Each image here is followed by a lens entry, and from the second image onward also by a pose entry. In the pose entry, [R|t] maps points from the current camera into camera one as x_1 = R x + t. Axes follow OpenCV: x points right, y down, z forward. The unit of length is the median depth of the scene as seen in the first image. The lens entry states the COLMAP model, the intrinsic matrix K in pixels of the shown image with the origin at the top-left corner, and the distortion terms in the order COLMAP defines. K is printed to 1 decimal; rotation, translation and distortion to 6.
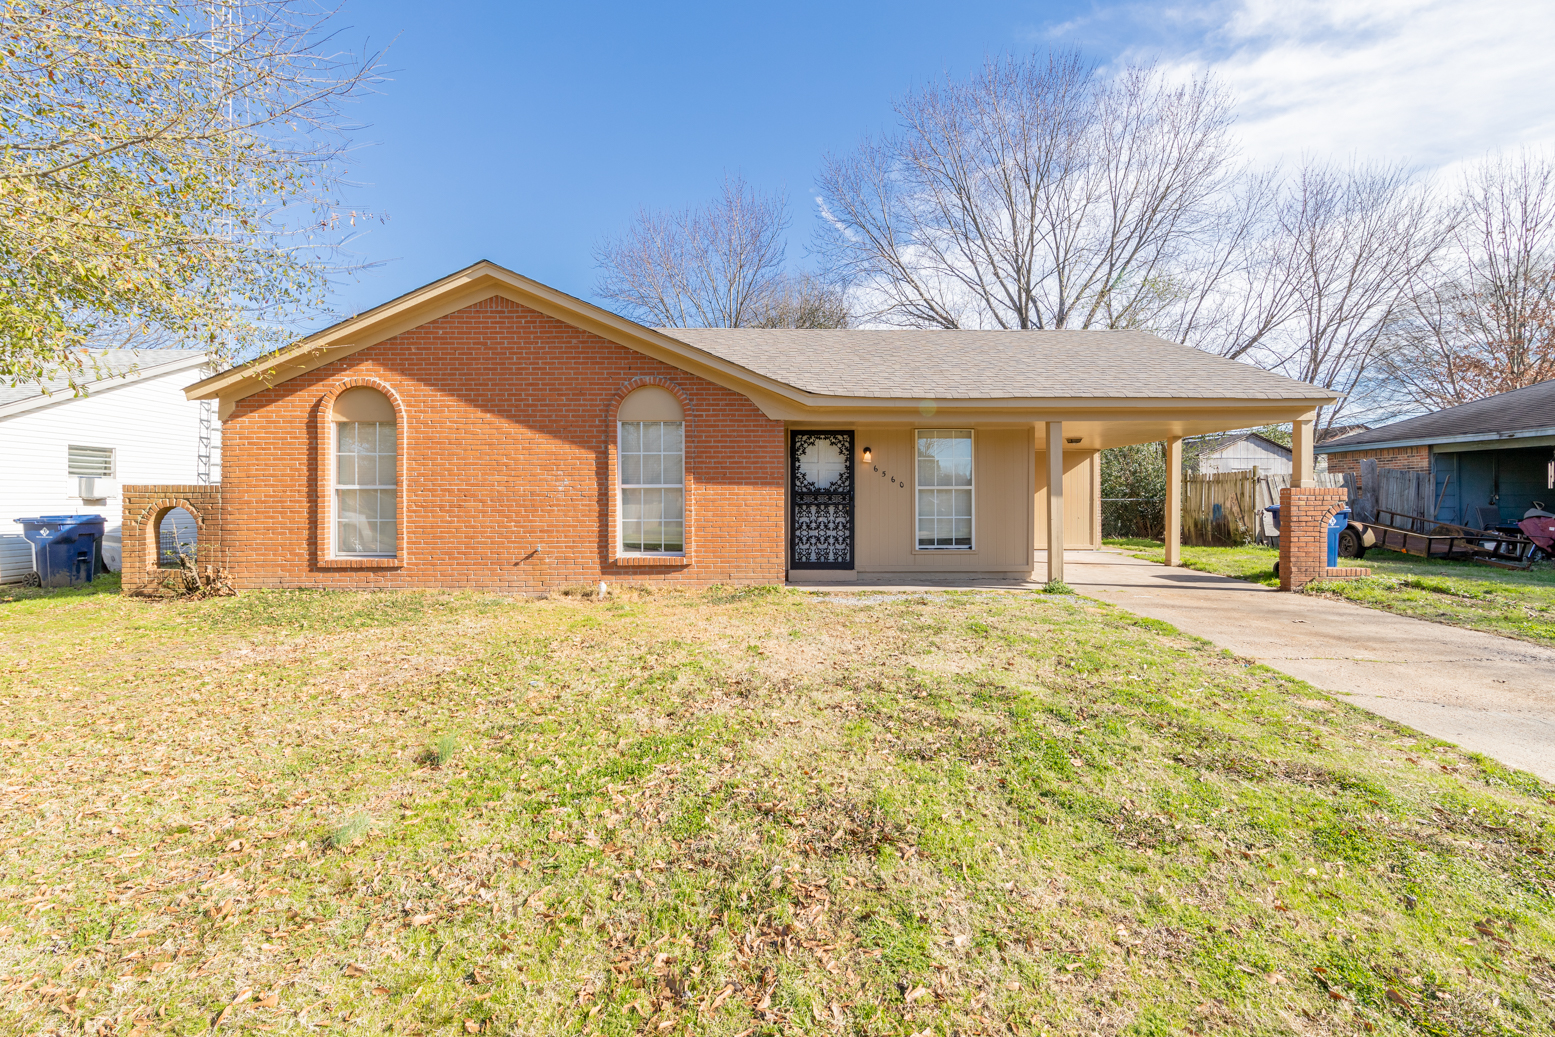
lens RADIAL K [[661.1, 0, 777.5], [0, 661.1, 518.5], [0, 0, 1]] dist [-0.001925, -0.000352]
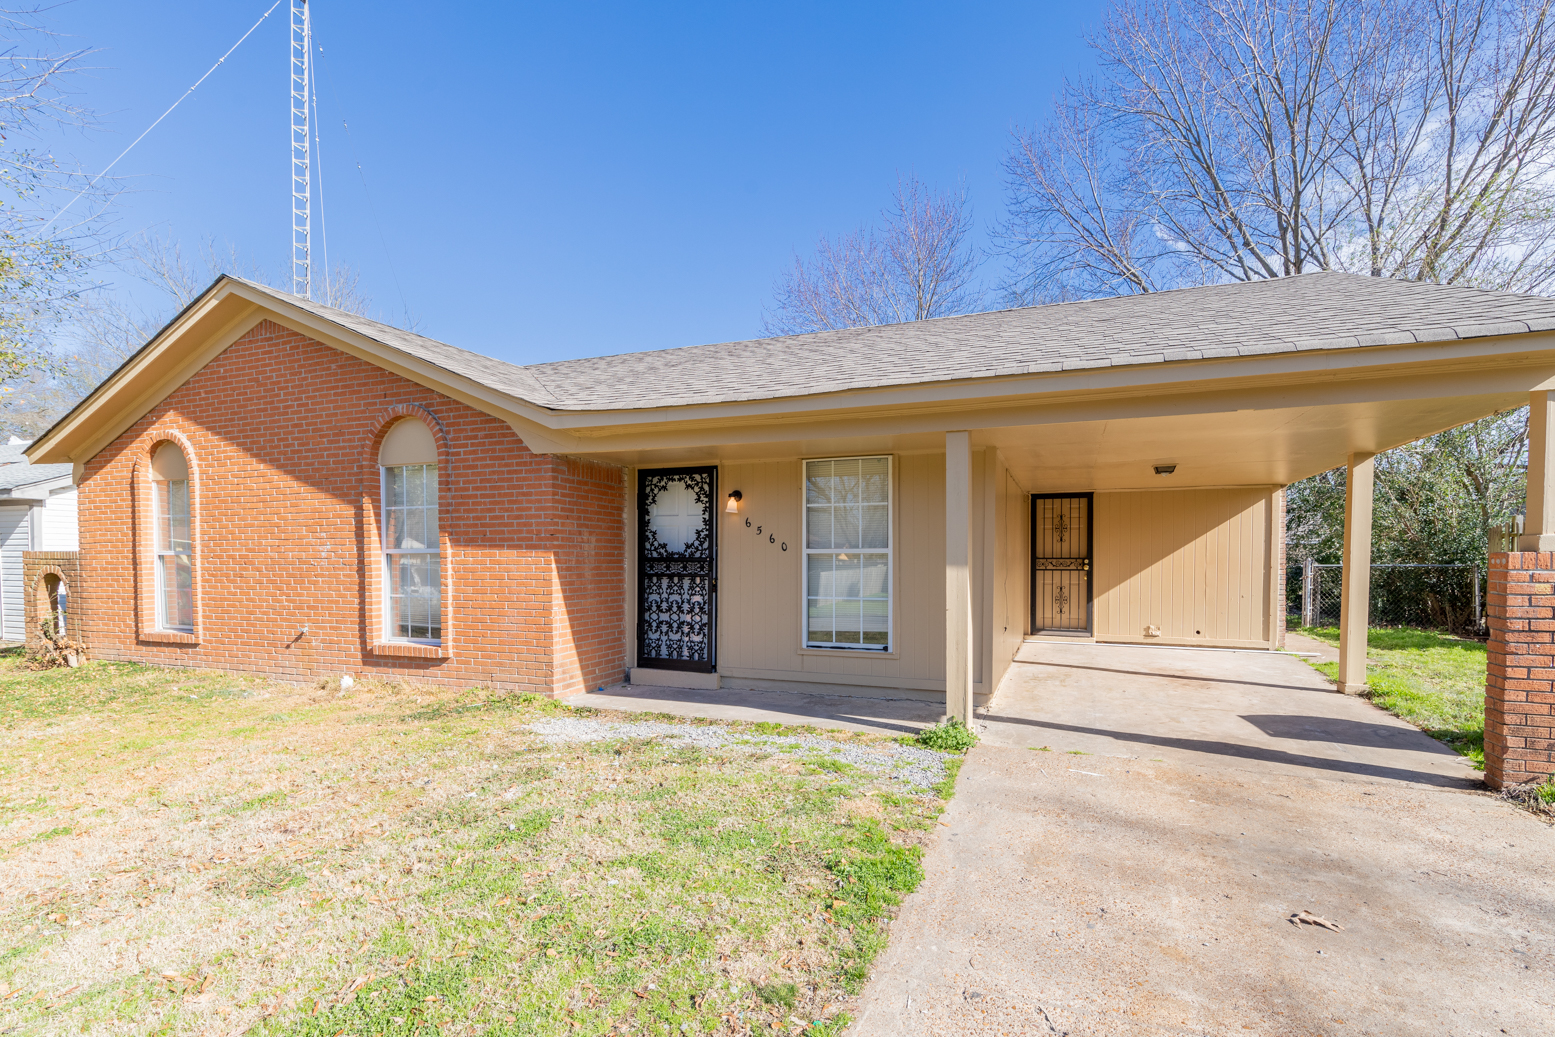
lens RADIAL K [[692.6, 0, 824.1], [0, 692.6, 585.3], [0, 0, 1]] dist [0.002360, 0.000278]
pose [[0.935461, 0.015105, -0.353106, 0.485202], [-0.011019, 0.999847, 0.013580, -0.023751], [0.353257, -0.008813, 0.935485, 0.393860]]
